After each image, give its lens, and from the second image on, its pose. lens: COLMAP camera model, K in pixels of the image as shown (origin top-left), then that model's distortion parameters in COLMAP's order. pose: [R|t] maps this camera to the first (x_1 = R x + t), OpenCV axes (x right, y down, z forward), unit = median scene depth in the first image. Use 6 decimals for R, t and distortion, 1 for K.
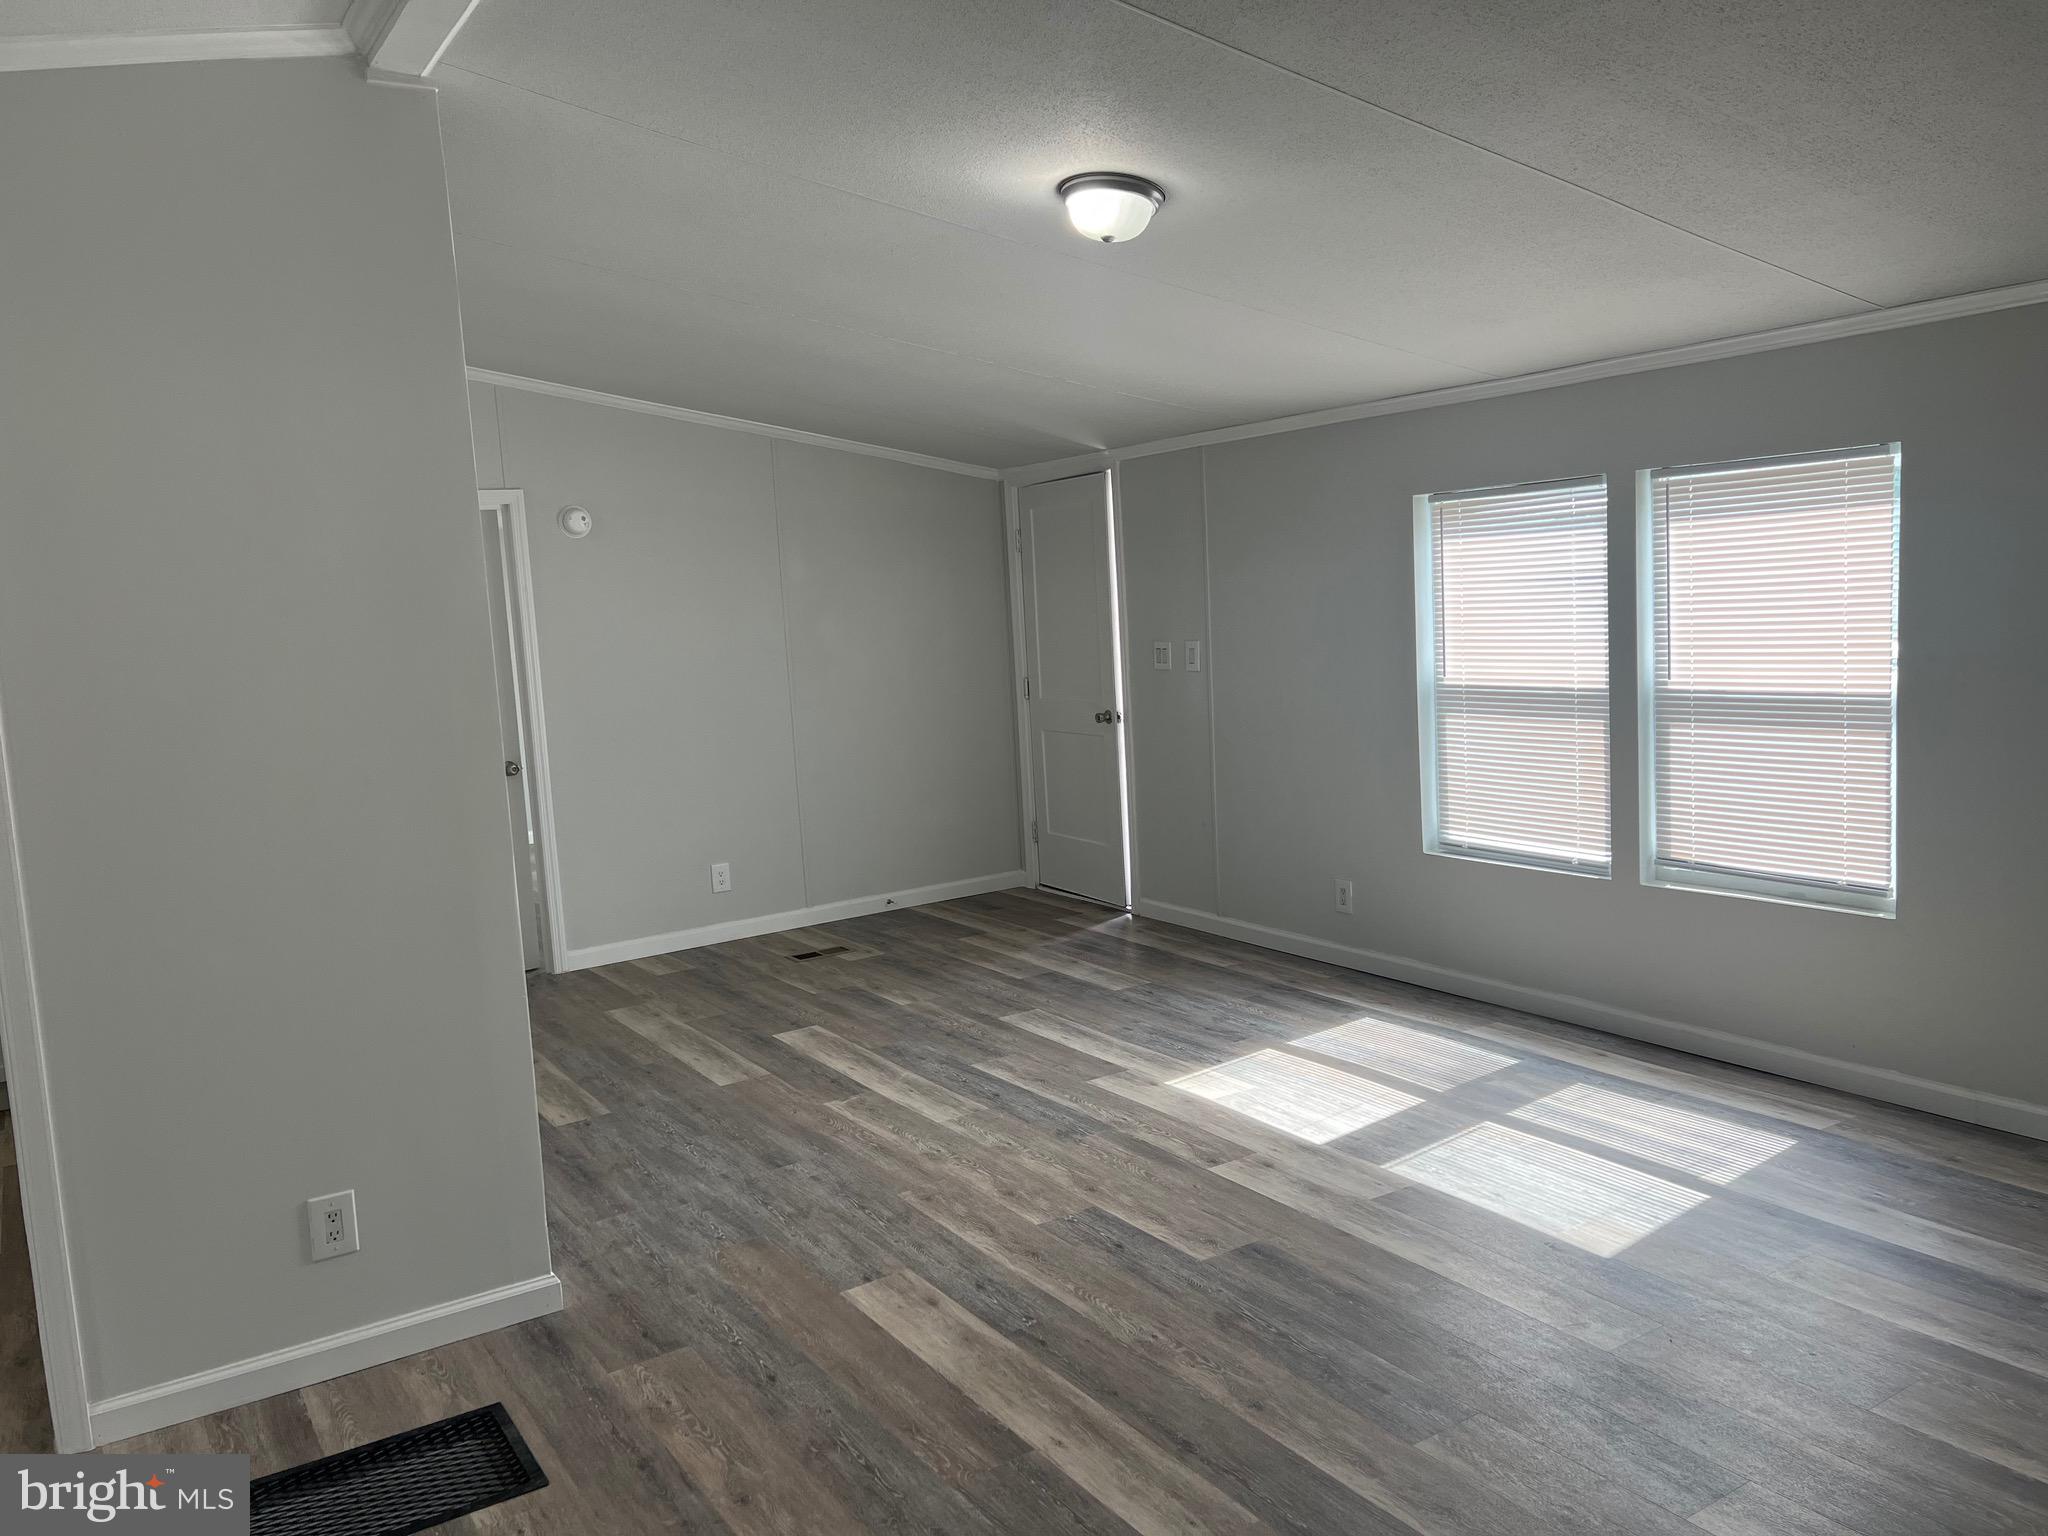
lens RADIAL K [[1536.7, 0, 1021.4], [0, 1536.7, 781.2], [0, 0, 1]] dist [0.045604, -0.054191]
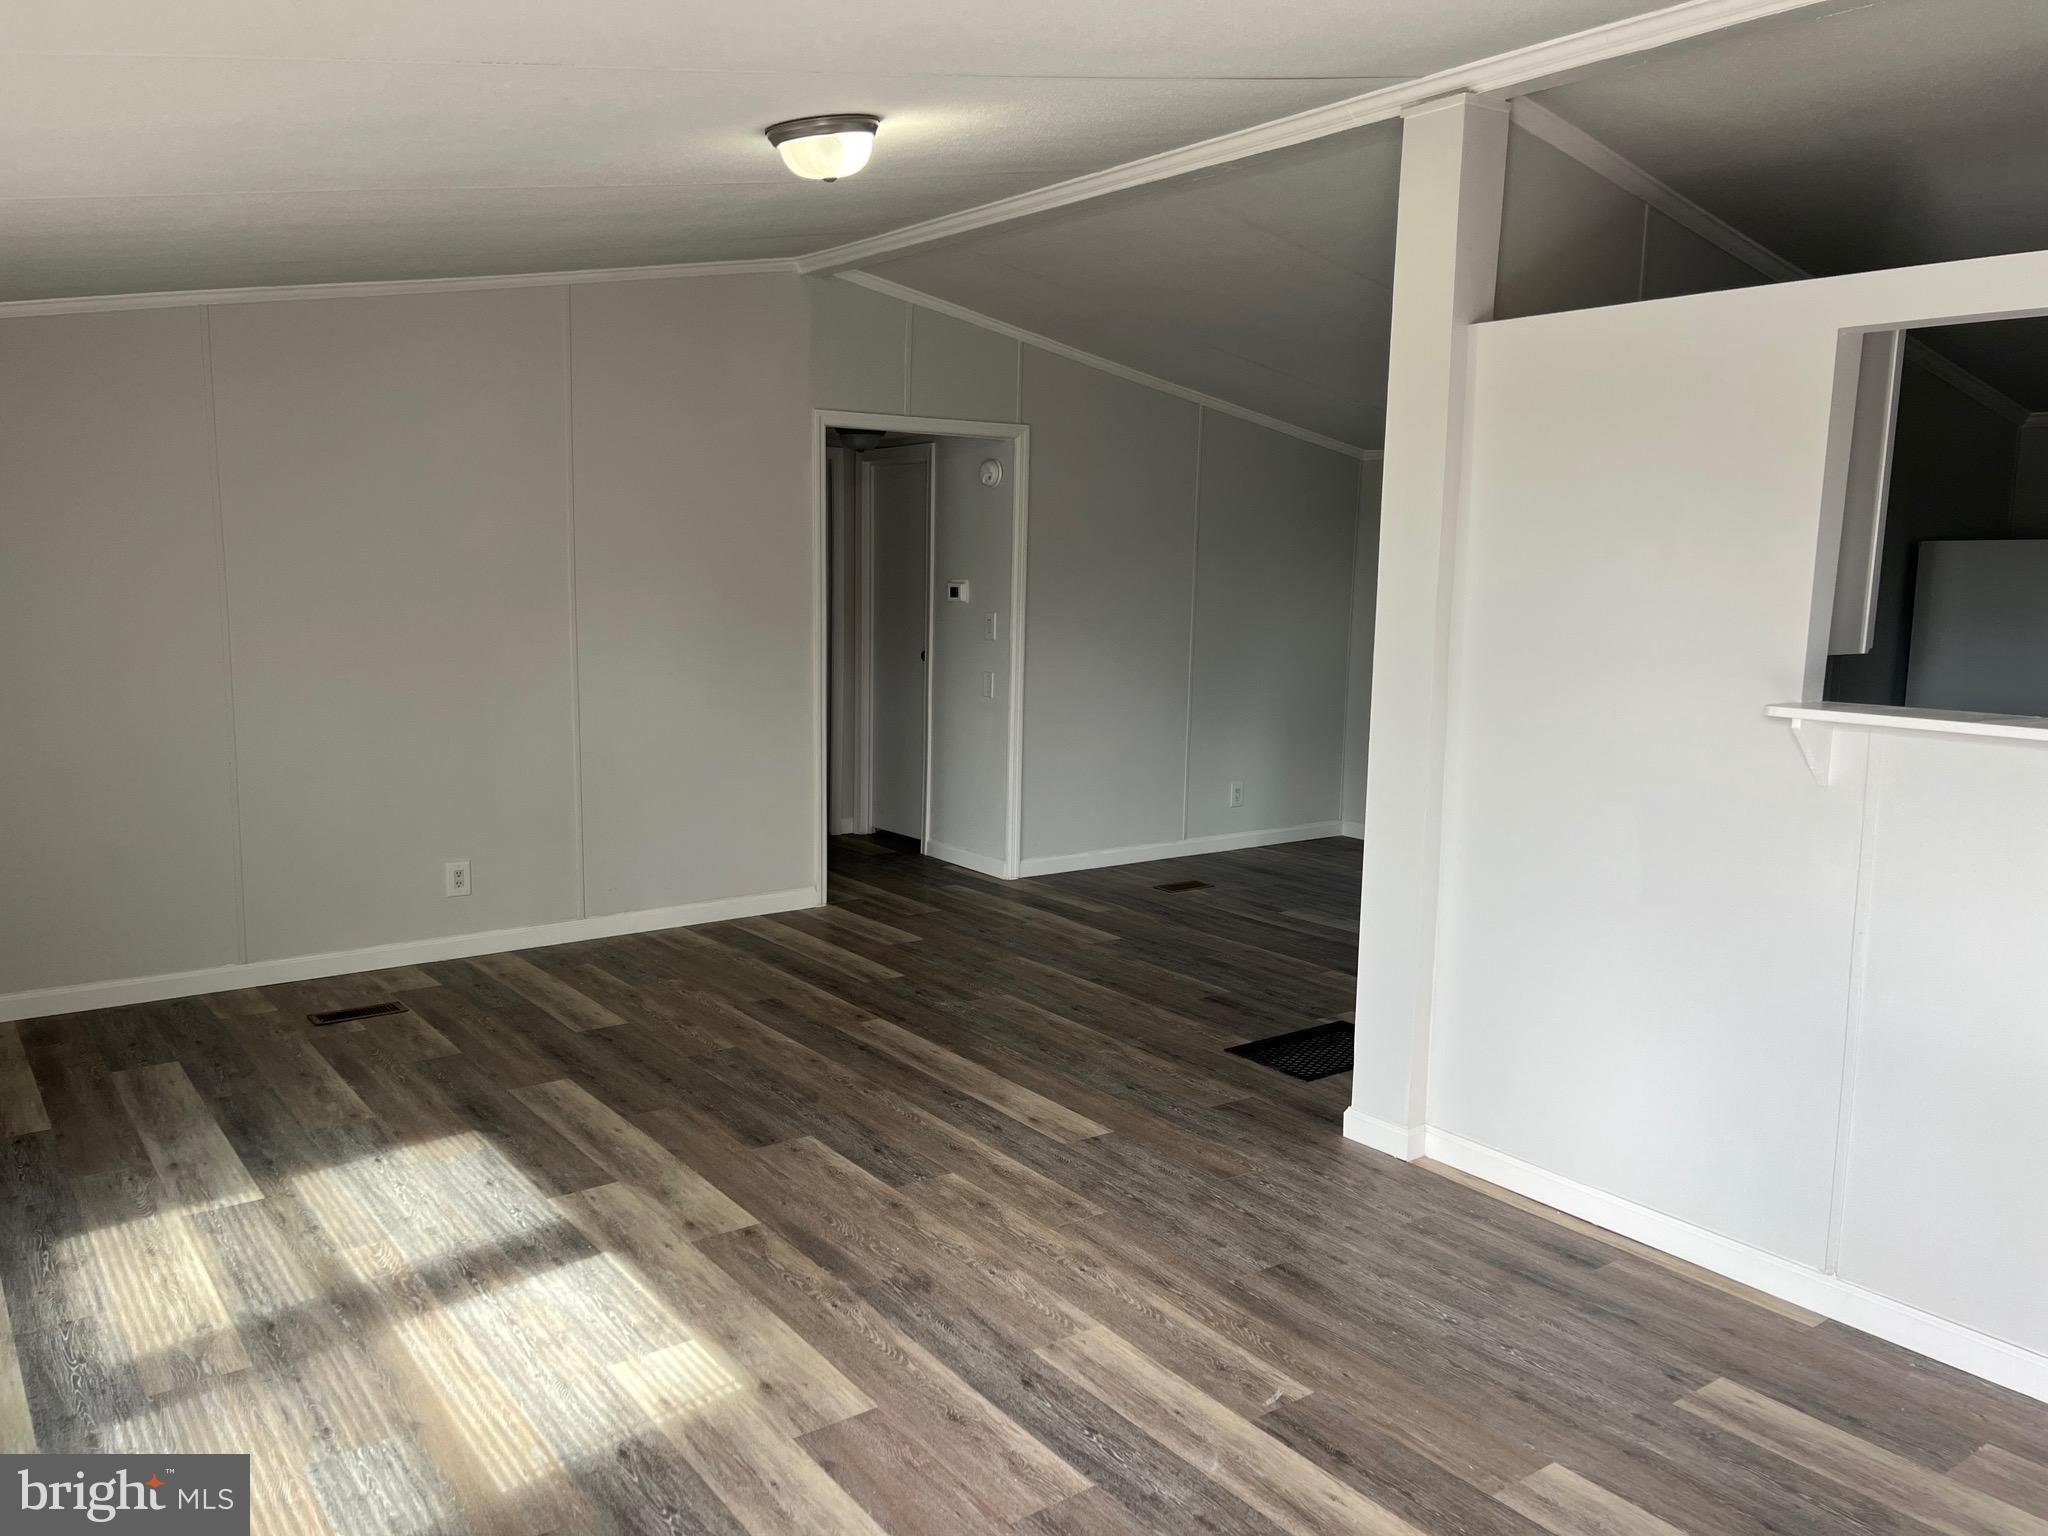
lens RADIAL K [[1536.7, 0, 1028.3], [0, 1536.7, 769.8], [0, 0, 1]] dist [0.045604, -0.054191]
pose [[-0.996437, 0.049598, -0.068219, 0.015355], [0.029844, 0.963832, 0.264834, -0.228305], [0.078887, 0.261854, -0.961878, 1.796277]]
